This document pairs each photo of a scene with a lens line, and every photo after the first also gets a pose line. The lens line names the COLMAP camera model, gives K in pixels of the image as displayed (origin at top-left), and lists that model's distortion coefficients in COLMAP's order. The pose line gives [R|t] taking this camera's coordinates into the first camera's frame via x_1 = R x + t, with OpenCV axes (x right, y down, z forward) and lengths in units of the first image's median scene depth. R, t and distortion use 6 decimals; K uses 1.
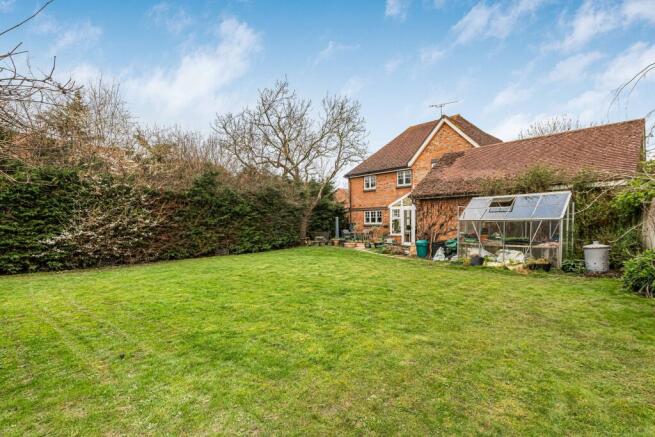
lens RADIAL K [[321.3, 0, 327.5], [0, 321.3, 218.5], [0, 0, 1]] dist [0.000075, 0.000040]
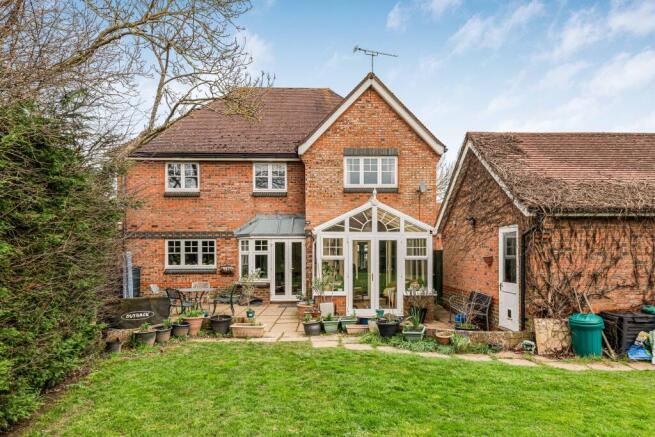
lens RADIAL K [[421.7, 0, 327.4], [0, 421.7, 235.2], [0, 0, 1]] dist [0.000393, -0.000284]
pose [[0.669507, 0.042616, 0.741582, -0.217467], [-0.010694, 0.998802, -0.047743, -0.003454], [-0.742729, 0.024034, 0.669161, 0.553280]]
